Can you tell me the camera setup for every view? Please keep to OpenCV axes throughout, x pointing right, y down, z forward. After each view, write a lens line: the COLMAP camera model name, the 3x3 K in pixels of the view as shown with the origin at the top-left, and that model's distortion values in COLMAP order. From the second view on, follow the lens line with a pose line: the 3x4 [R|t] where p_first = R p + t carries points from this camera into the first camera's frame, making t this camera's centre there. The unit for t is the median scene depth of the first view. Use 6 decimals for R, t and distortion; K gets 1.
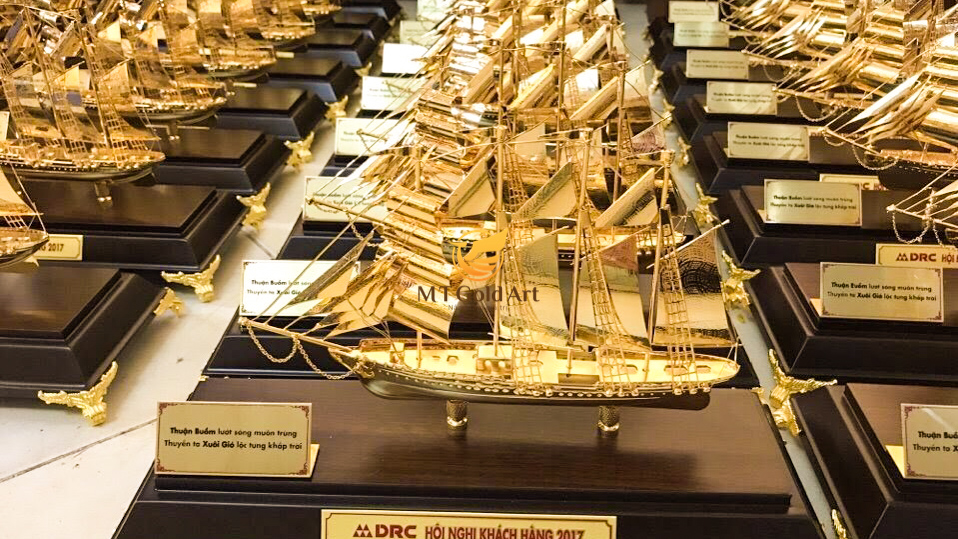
lens RADIAL K [[810.2, 0, 482.2], [0, 810.2, 237.8], [0, 0, 1]] dist [-0.010095, -0.002450]
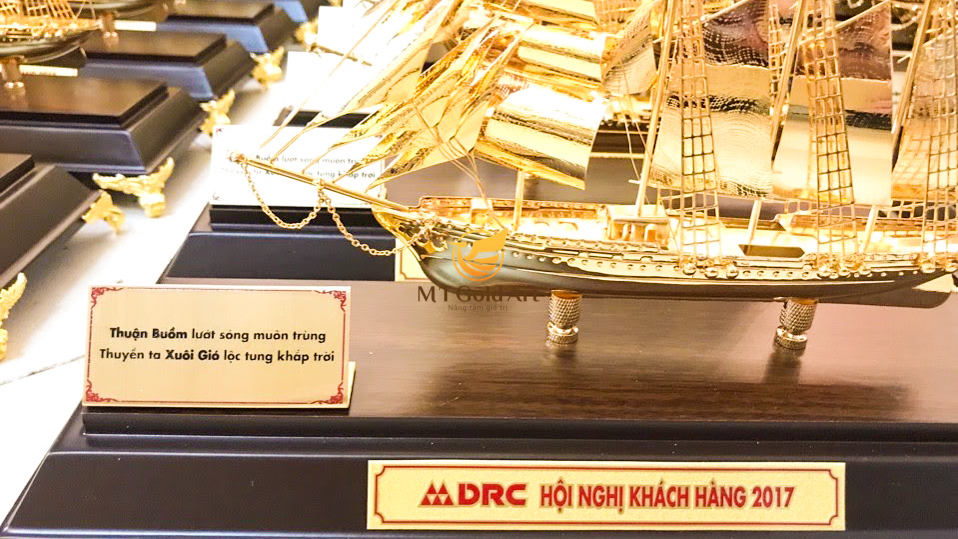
lens RADIAL K [[810.2, 0, 482.2], [0, 810.2, 237.8], [0, 0, 1]] dist [-0.010095, -0.002450]
pose [[0.997203, 0.004678, 0.074595, -0.152385], [-0.003870, 0.999932, -0.010976, 0.168465], [-0.074641, 0.010656, 0.997154, 0.374385]]
